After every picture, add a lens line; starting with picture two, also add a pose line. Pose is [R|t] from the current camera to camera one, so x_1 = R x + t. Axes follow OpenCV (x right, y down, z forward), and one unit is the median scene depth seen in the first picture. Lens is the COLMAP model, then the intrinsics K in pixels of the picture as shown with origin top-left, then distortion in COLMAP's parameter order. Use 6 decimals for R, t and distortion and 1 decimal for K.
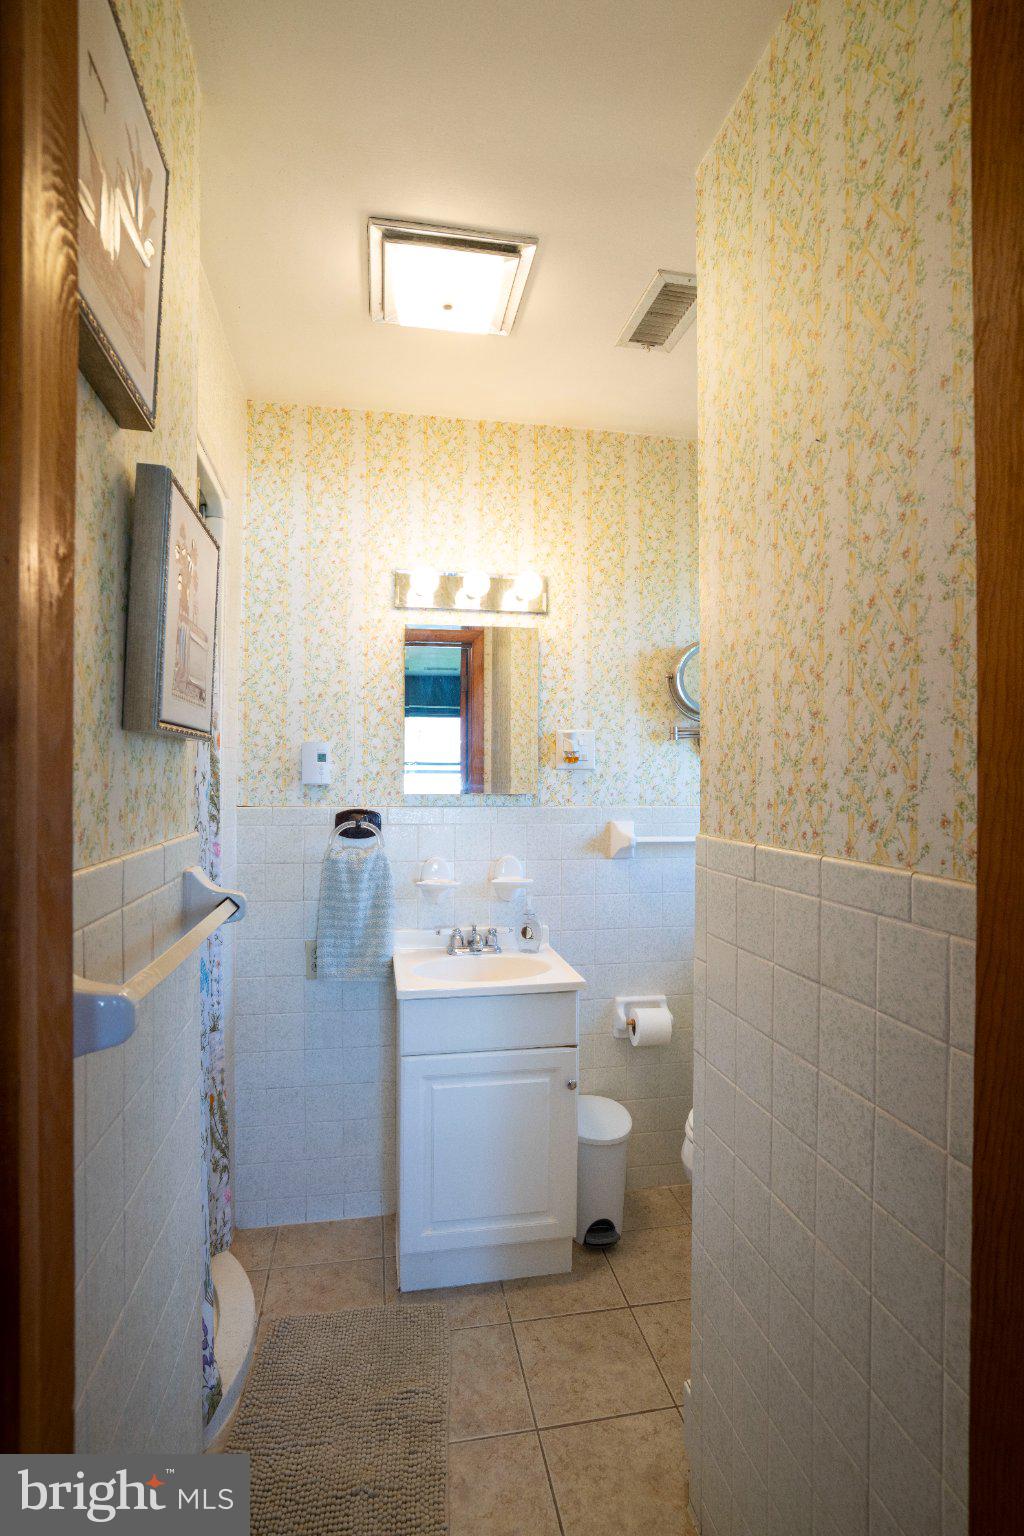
lens RADIAL K [[754.7, 0, 507.9], [0, 754.7, 772.4], [0, 0, 1]] dist [-0.032197, 0.006827]
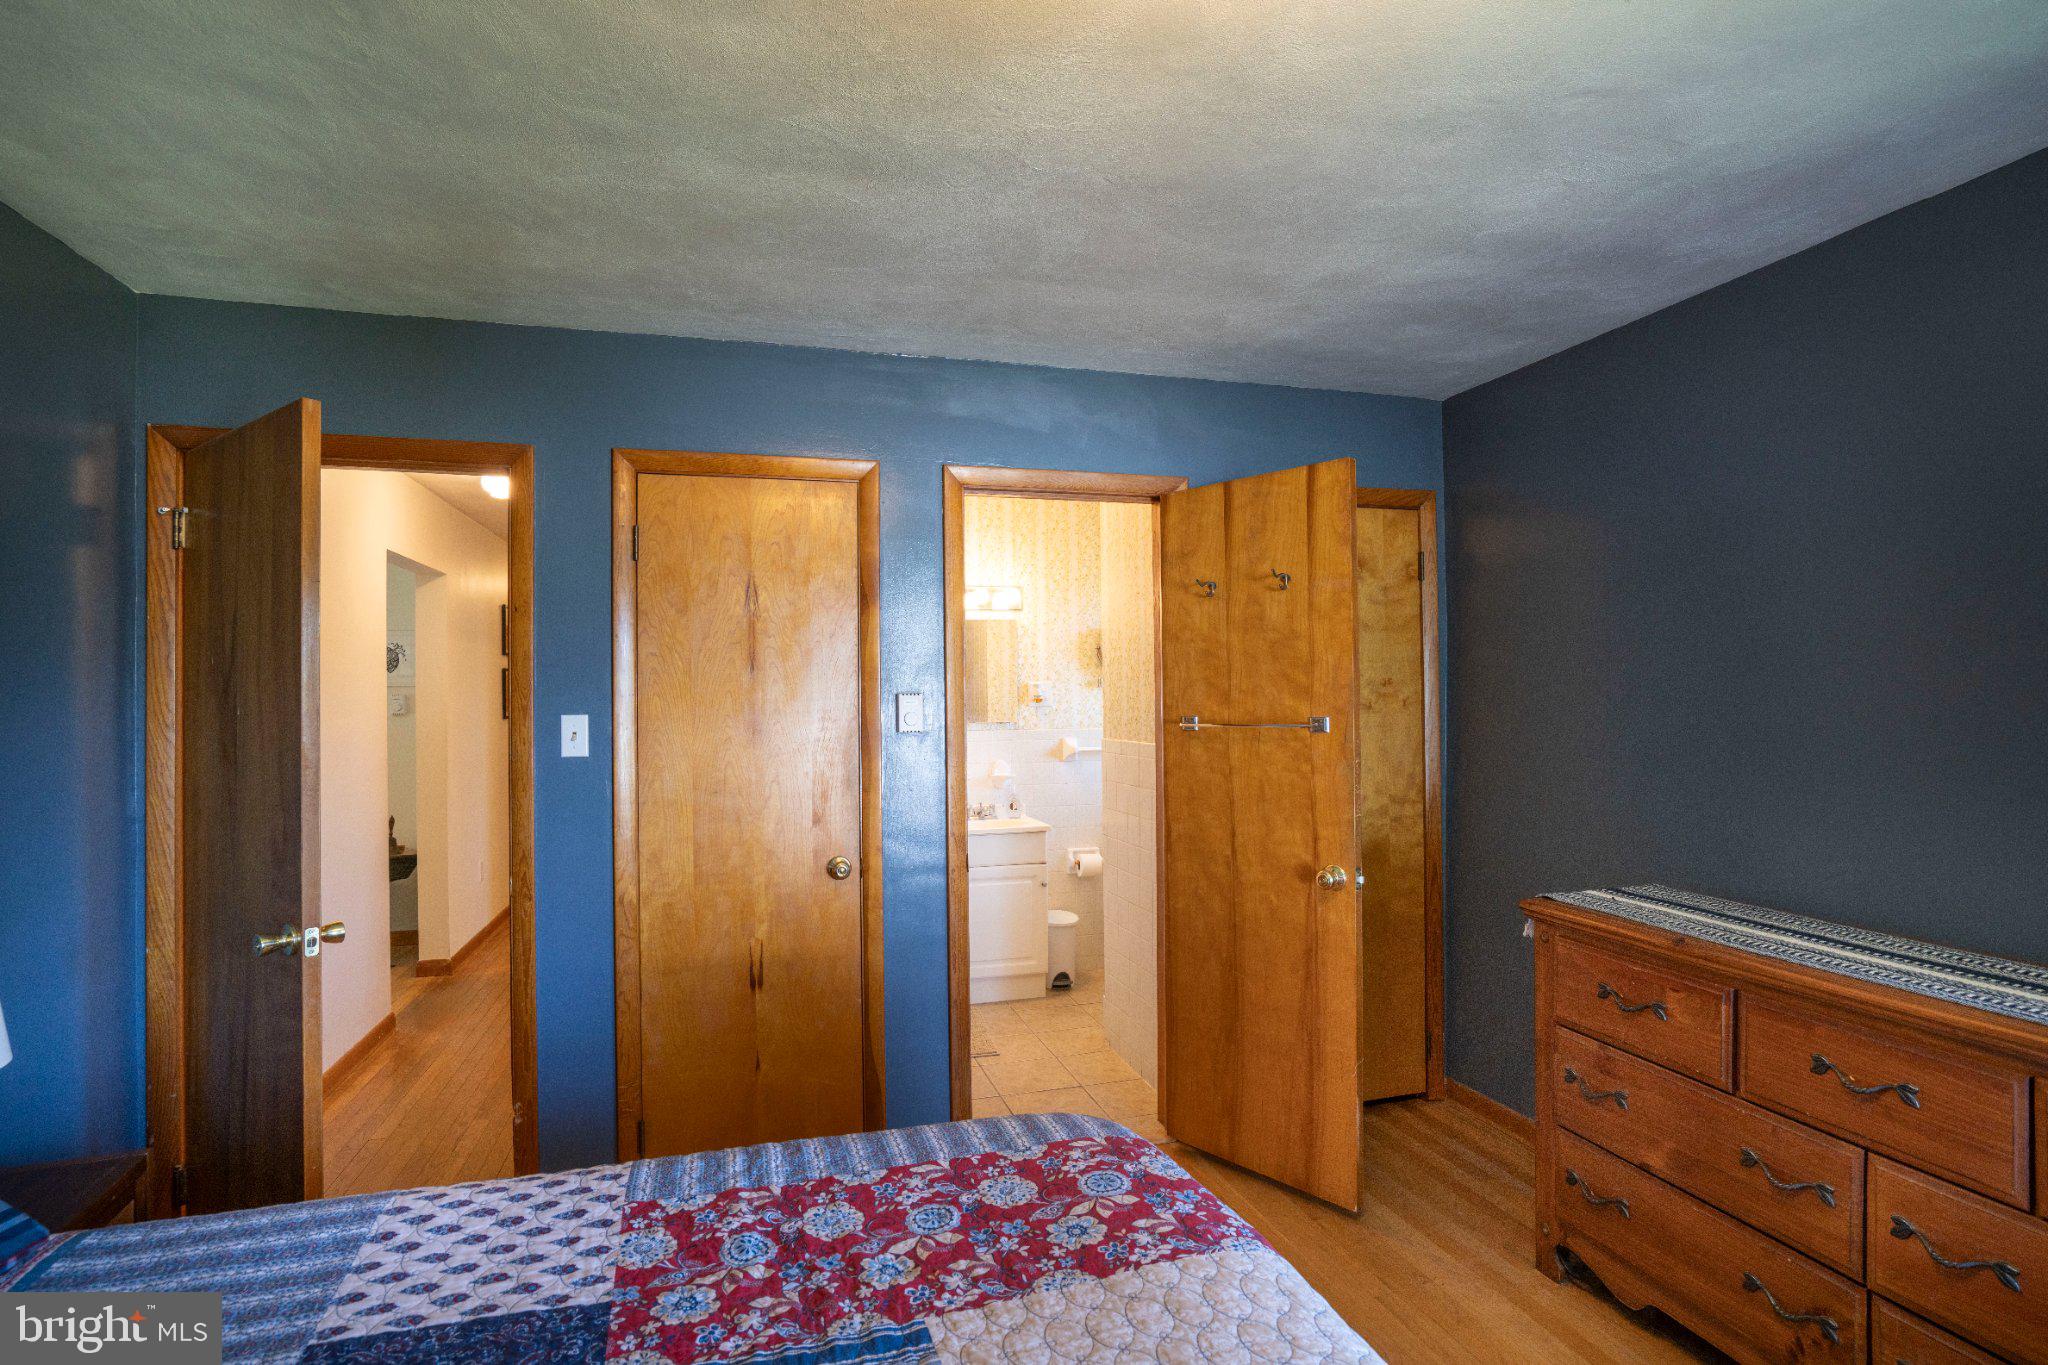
lens RADIAL K [[1006.3, 0, 1022.2], [0, 1006.3, 687.3], [0, 0, 1]] dist [-0.032197, 0.006827]
pose [[0.994407, -0.014019, 0.104680, -0.172332], [0.014675, 0.999877, -0.005503, -0.033093], [-0.104590, 0.007009, 0.994491, -1.123569]]
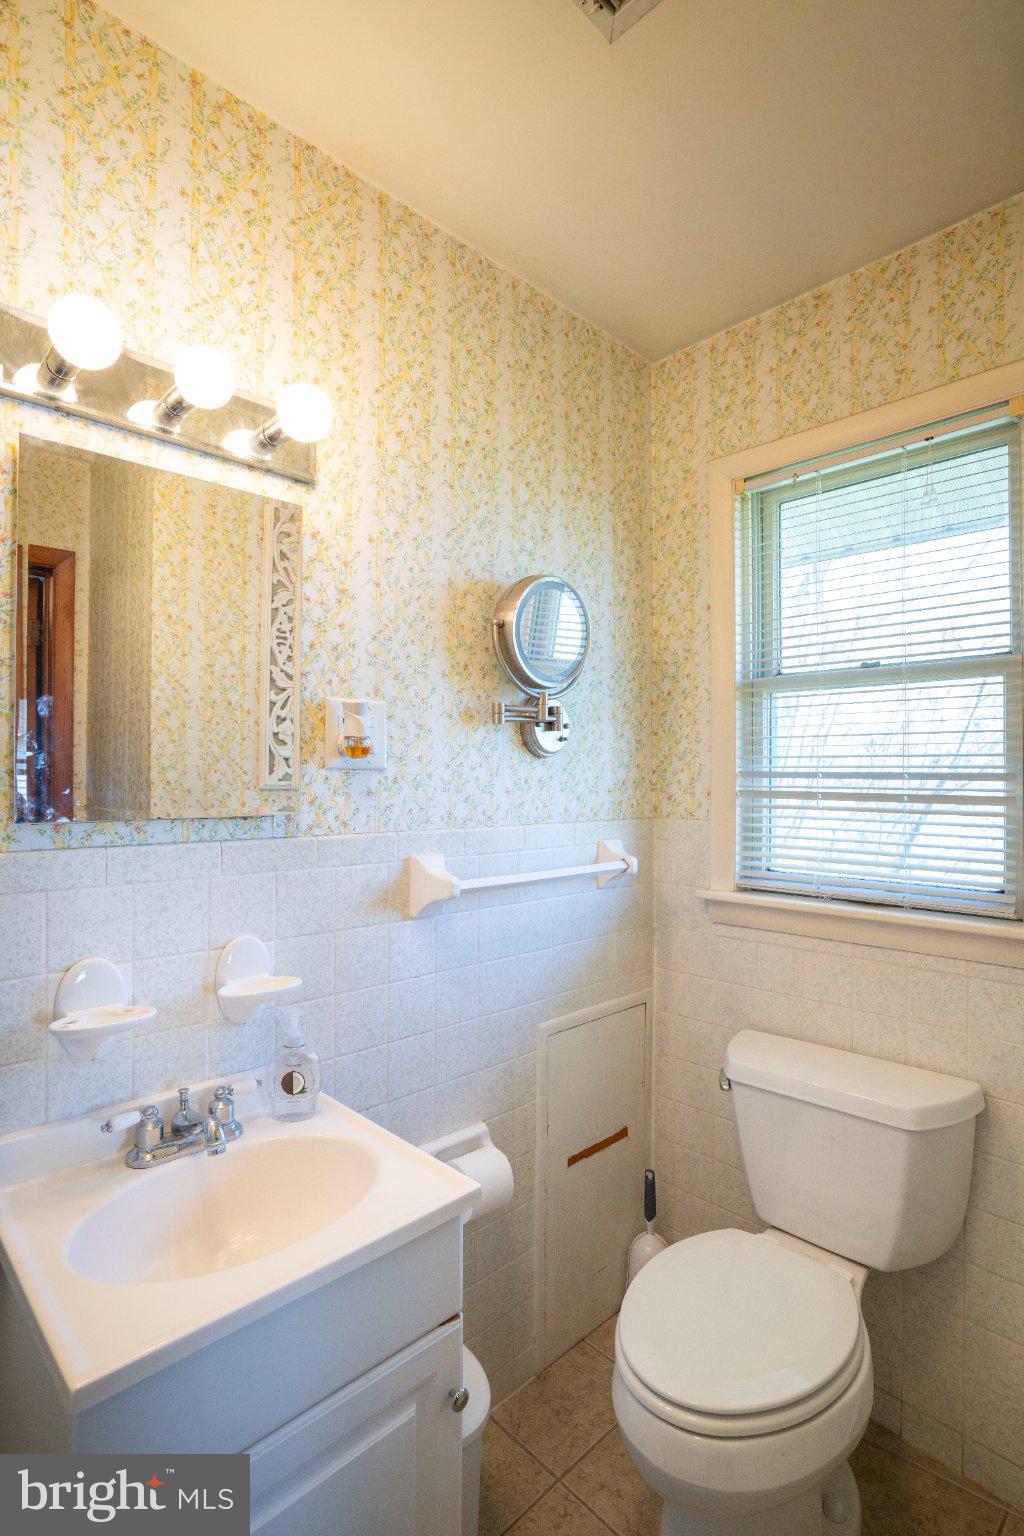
lens RADIAL K [[754.7, 0, 502.6], [0, 754.7, 771.0], [0, 0, 1]] dist [-0.032197, 0.006827]
pose [[0.835323, 0.003119, 0.549751, -0.131211], [-0.000932, 0.999990, -0.004258, -0.000187], [-0.549759, 0.003045, 0.835318, 0.464925]]
